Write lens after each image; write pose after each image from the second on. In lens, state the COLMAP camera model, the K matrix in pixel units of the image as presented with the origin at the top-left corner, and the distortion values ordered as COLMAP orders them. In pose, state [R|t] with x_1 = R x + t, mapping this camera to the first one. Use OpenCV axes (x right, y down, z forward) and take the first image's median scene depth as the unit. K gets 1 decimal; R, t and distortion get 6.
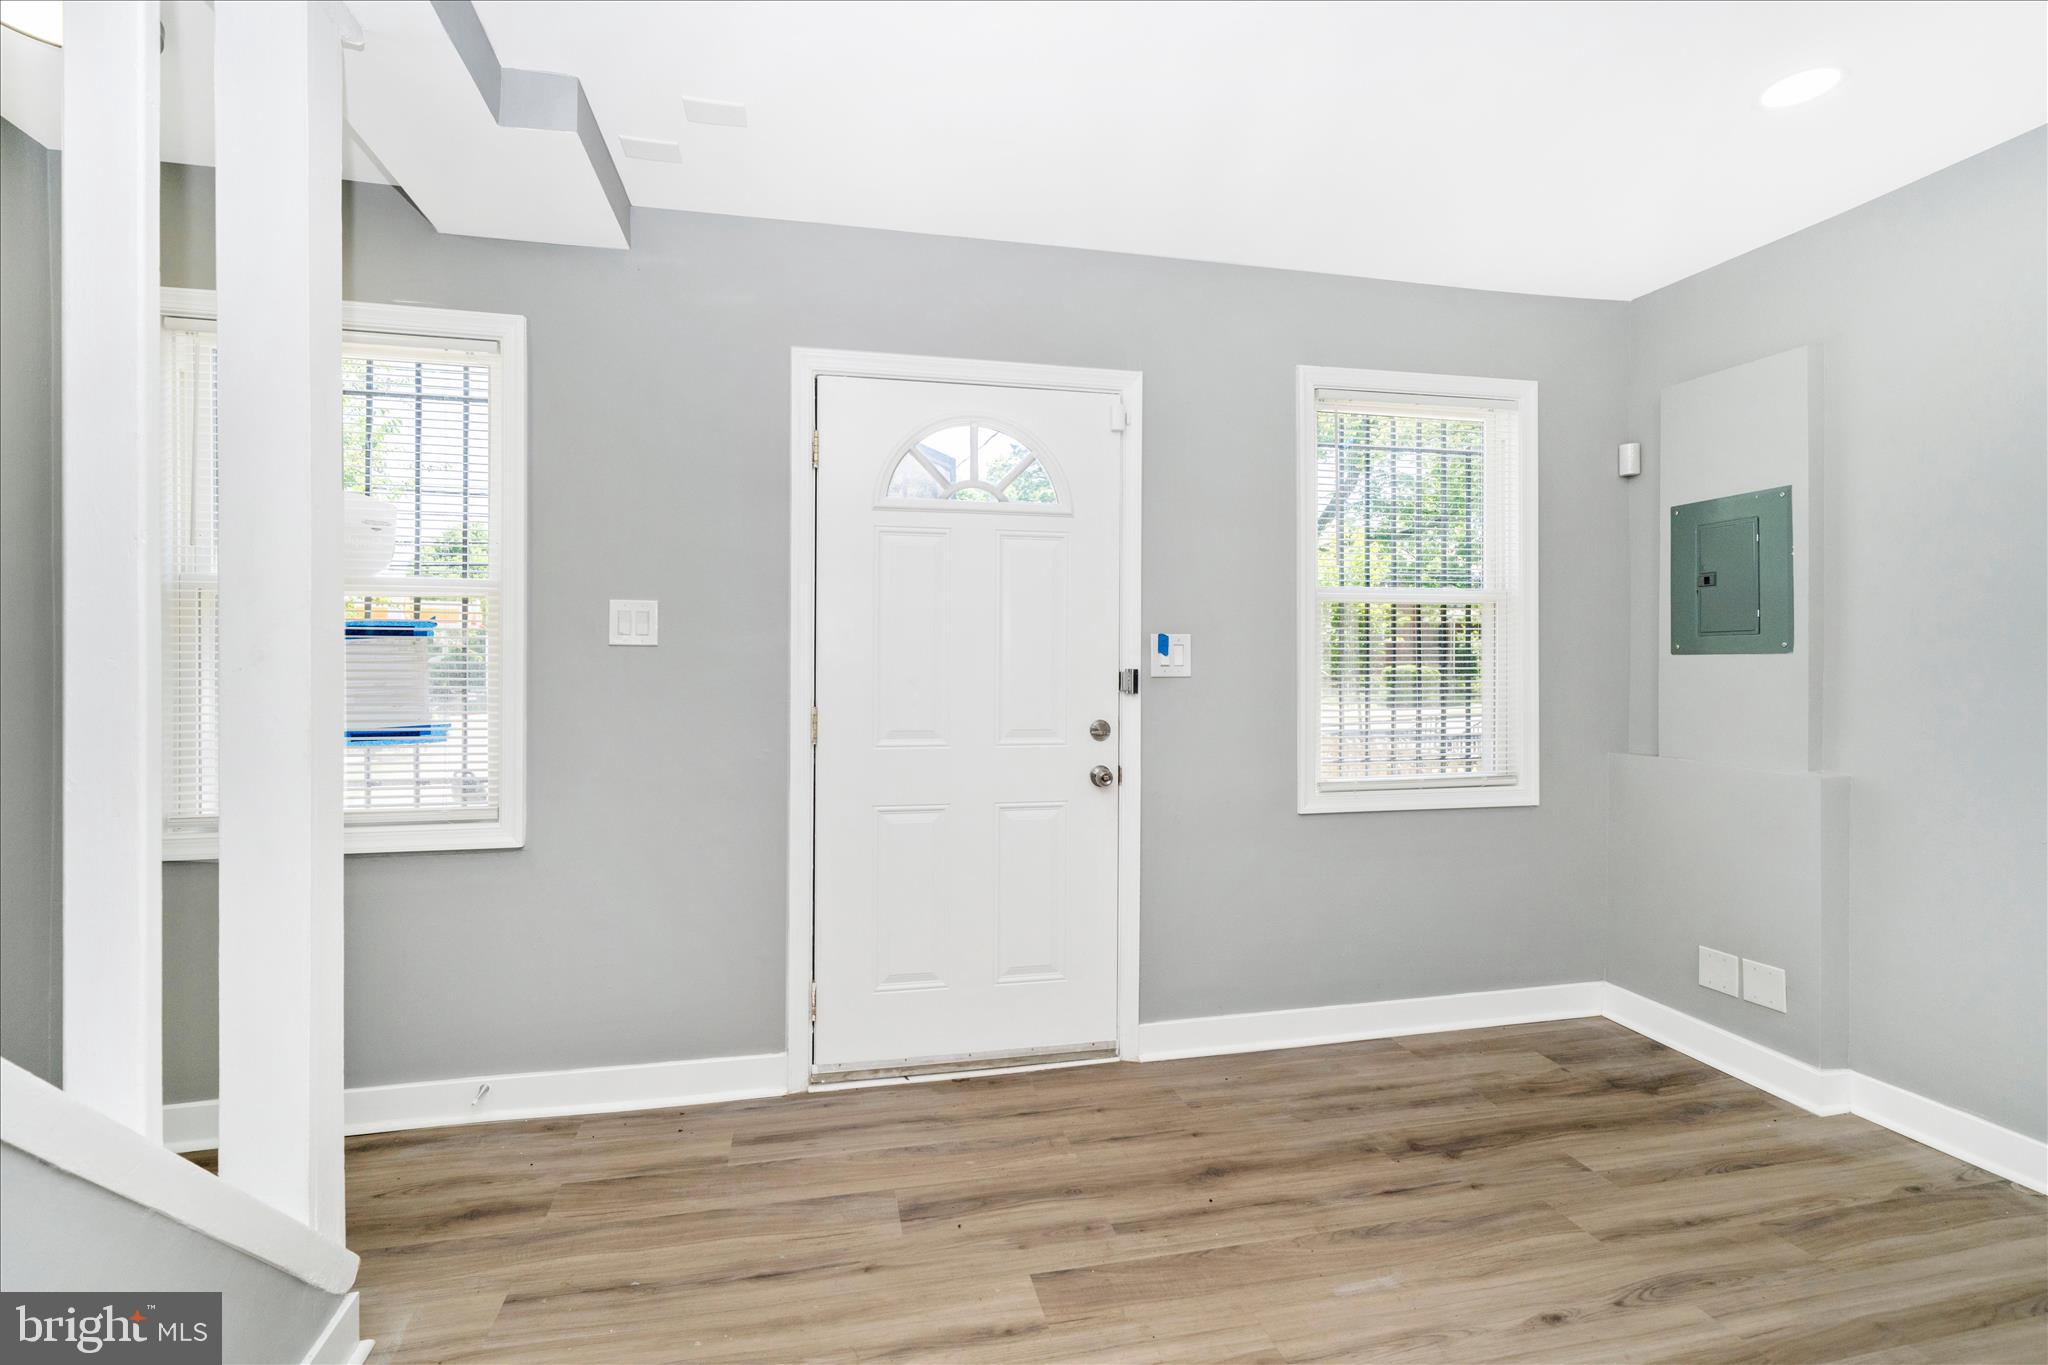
lens RADIAL K [[935.6, 0, 1026.5], [0, 935.6, 657.1], [0, 0, 1]] dist [-0.000353, -0.000077]
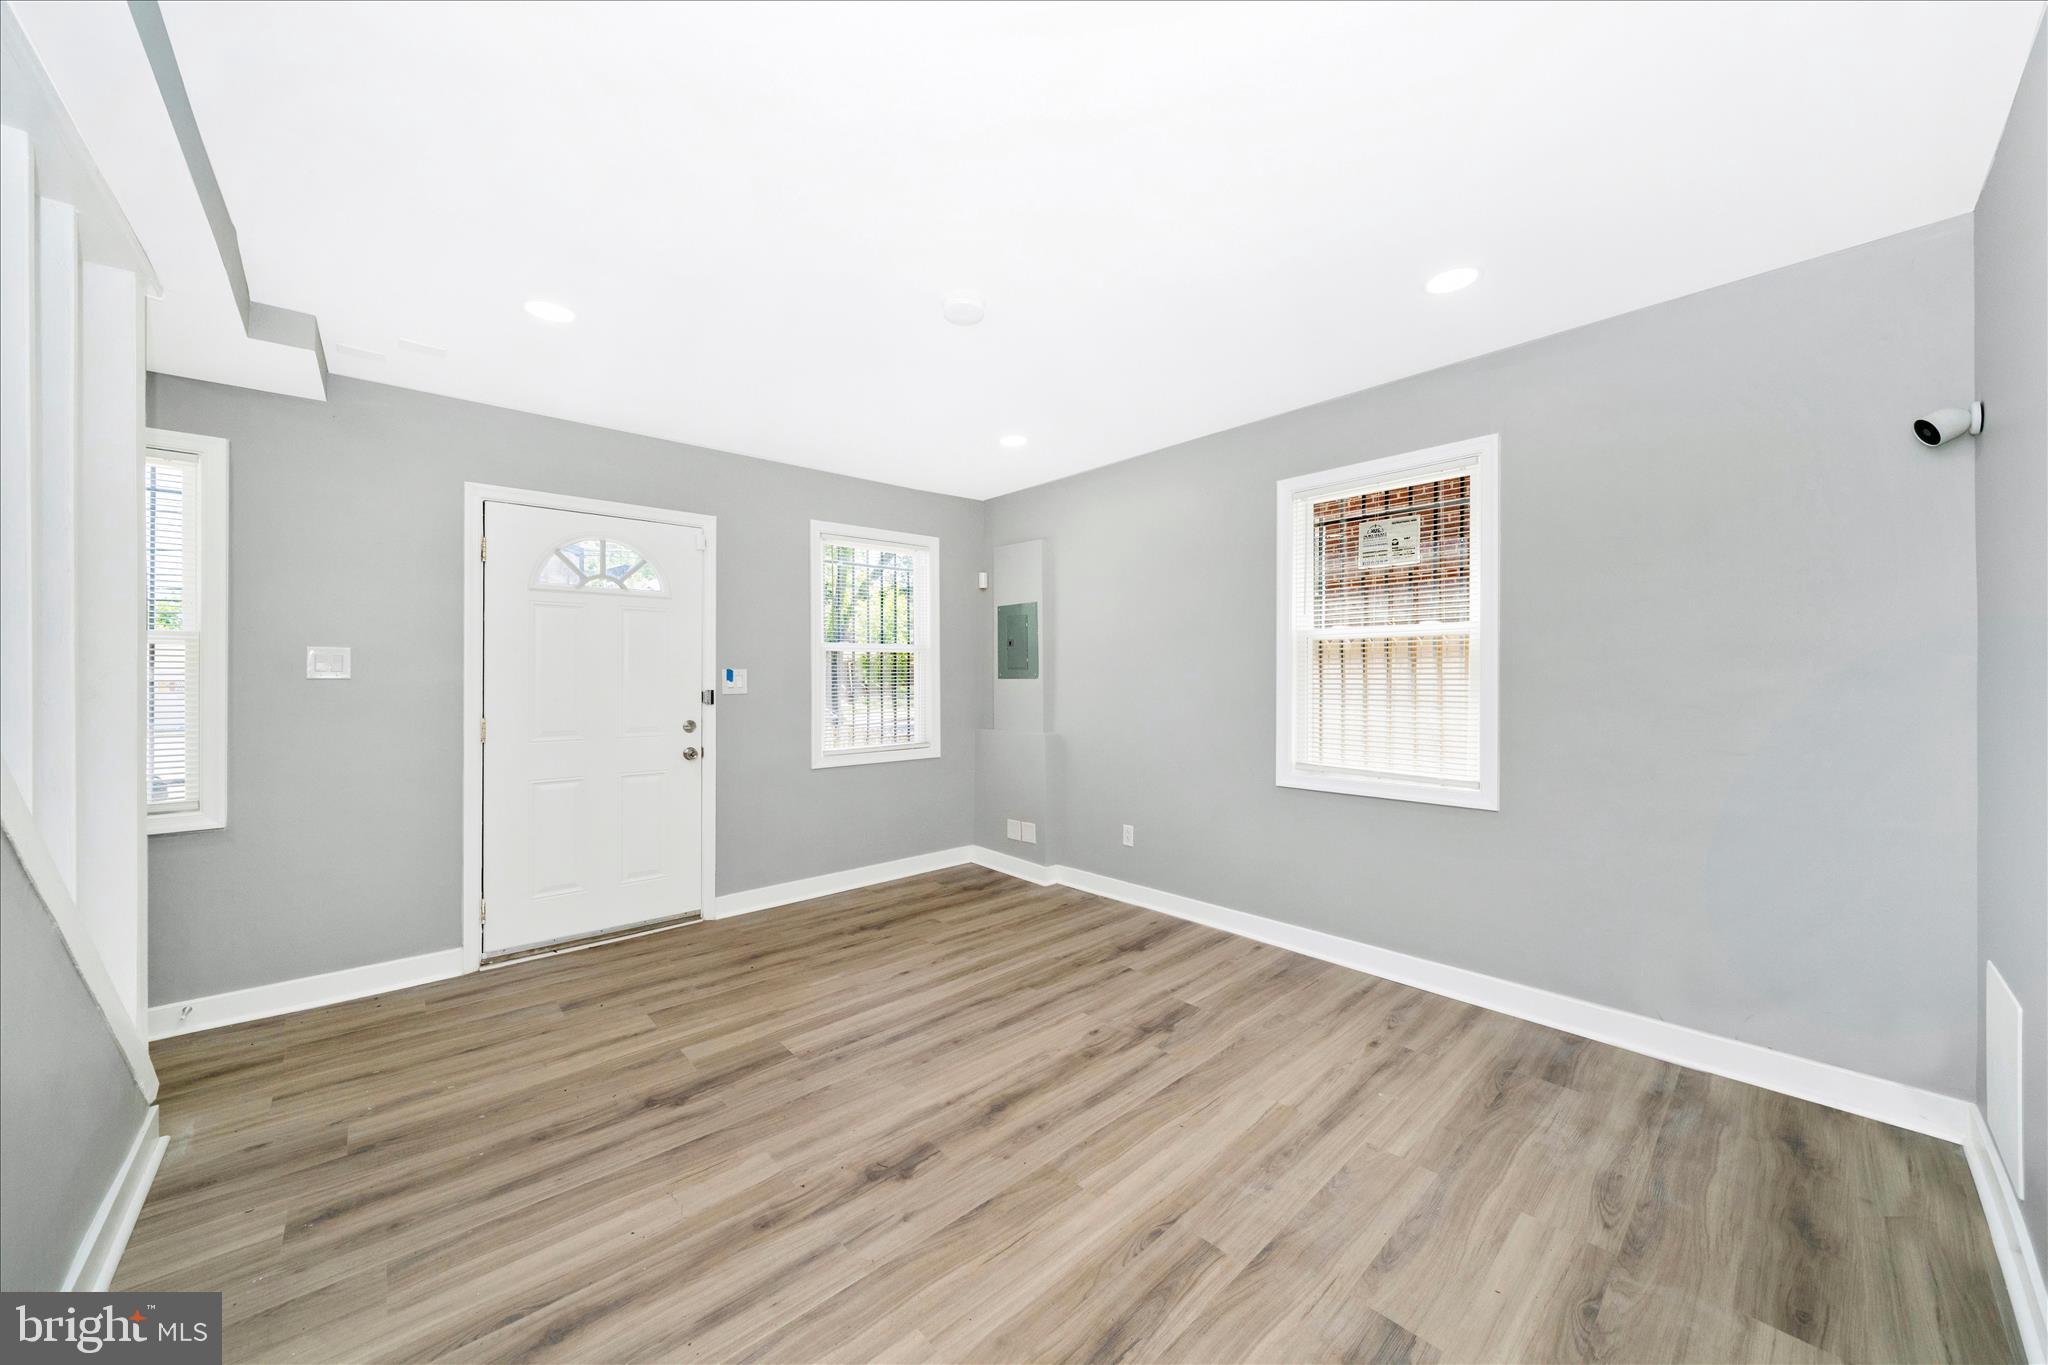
lens RADIAL K [[709.4, 0, 1017.3], [0, 709.4, 673.8], [0, 0, 1]] dist [-0.002755, -0.000357]
pose [[0.876664, -0.002973, 0.481095, -0.019566], [0.003260, 0.999995, 0.000240, -0.016535], [-0.481093, 0.001358, 0.876669, -0.444869]]
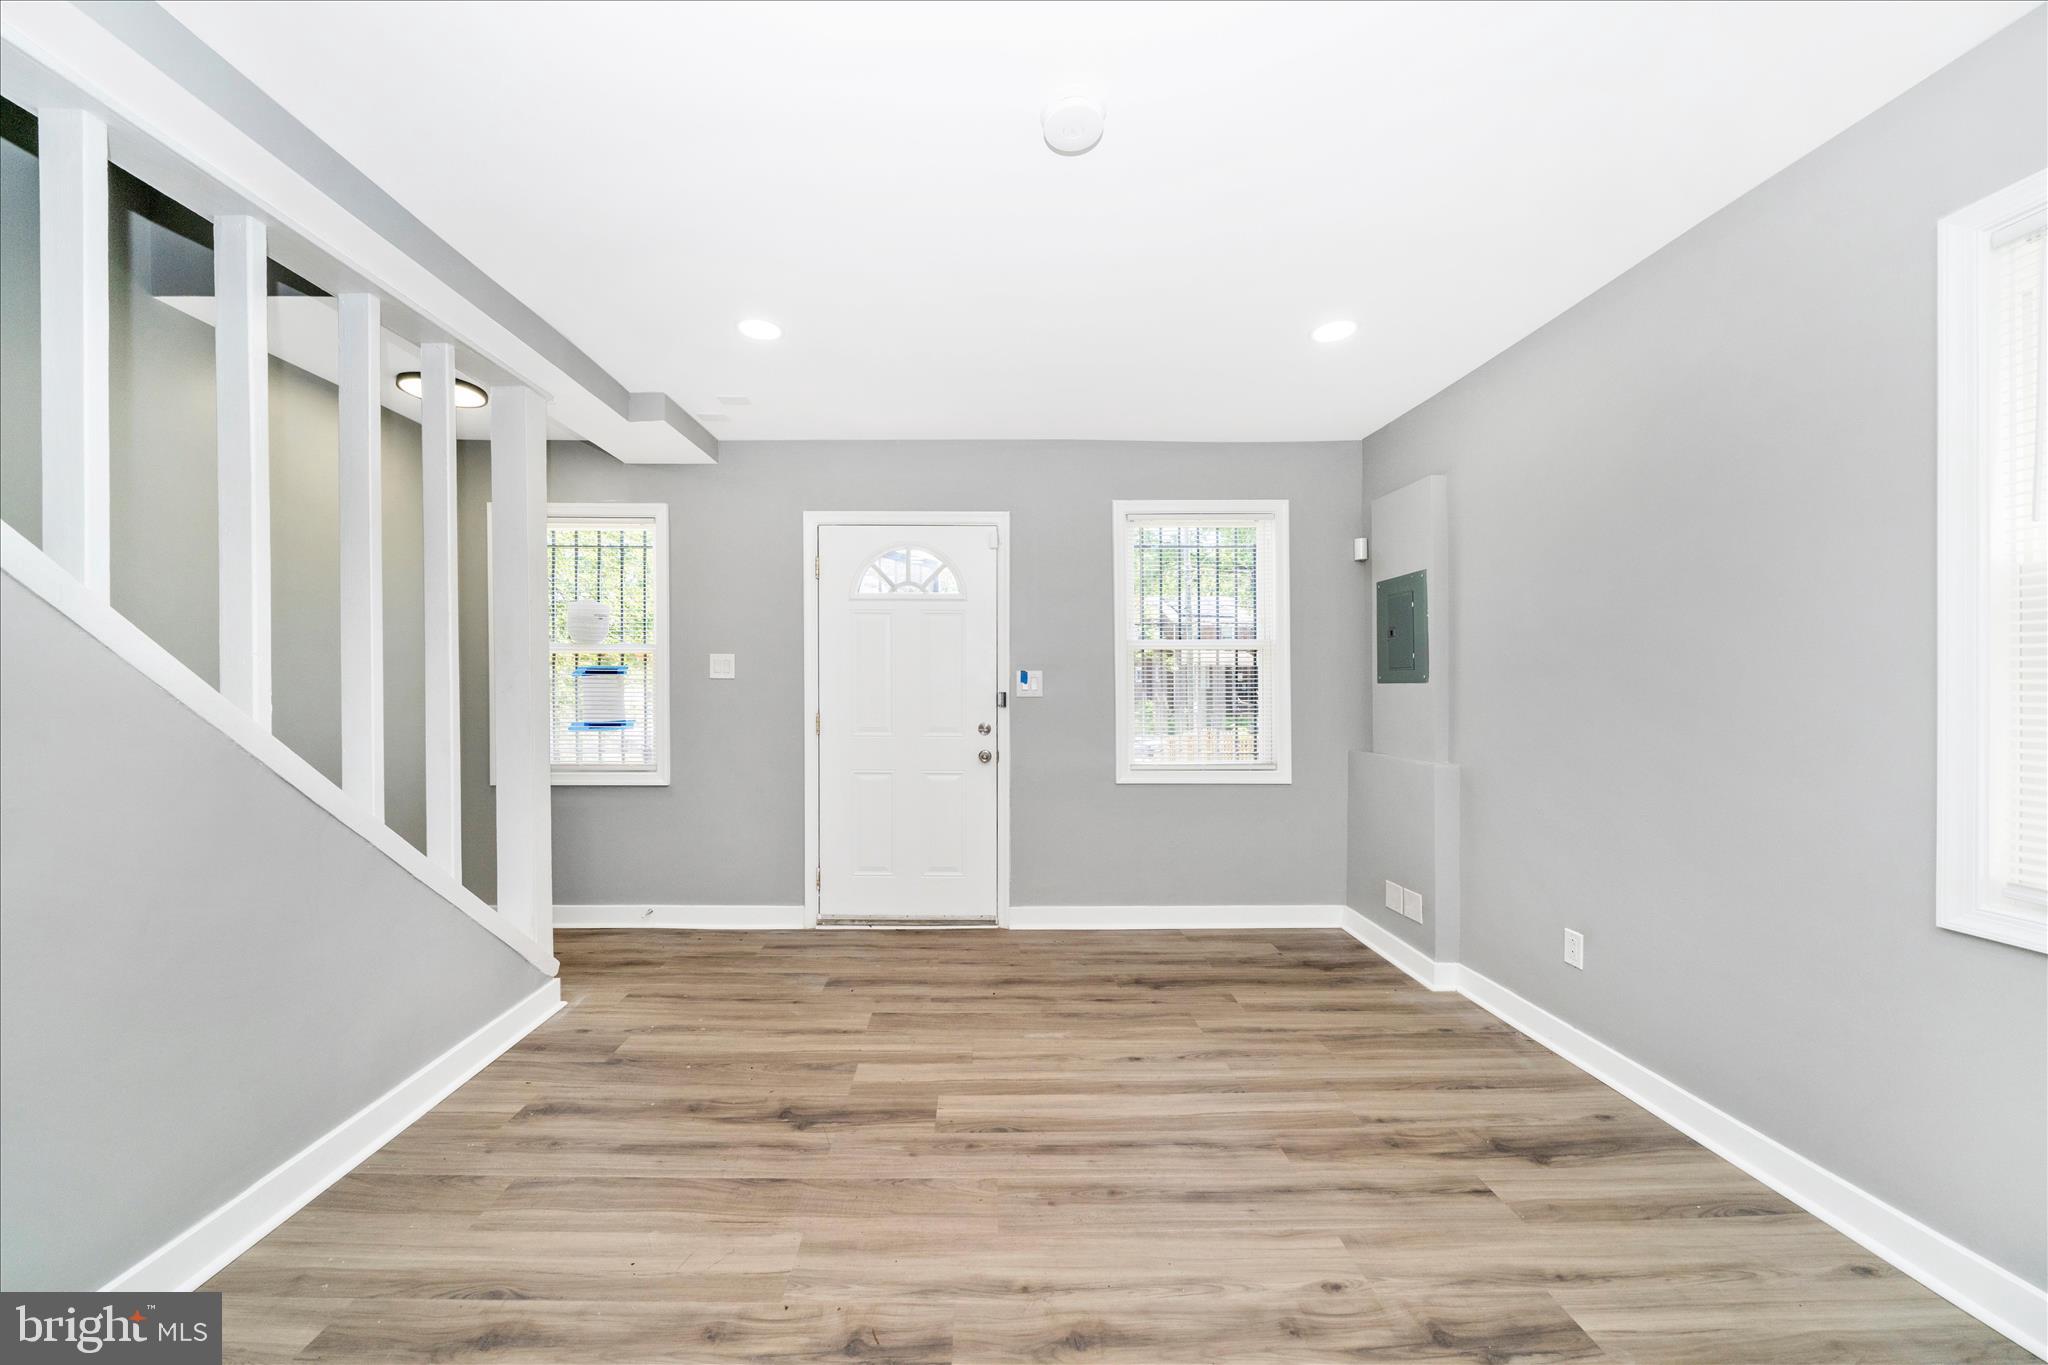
lens RADIAL K [[698.7, 0, 997.7], [0, 698.7, 690.9], [0, 0, 1]] dist [-0.004918, 0.000034]
pose [[0.977983, 0.001899, -0.208676, 0.395349], [0.000602, 0.999929, 0.011922, -0.004561], [0.208684, -0.011785, 0.977912, -0.231164]]
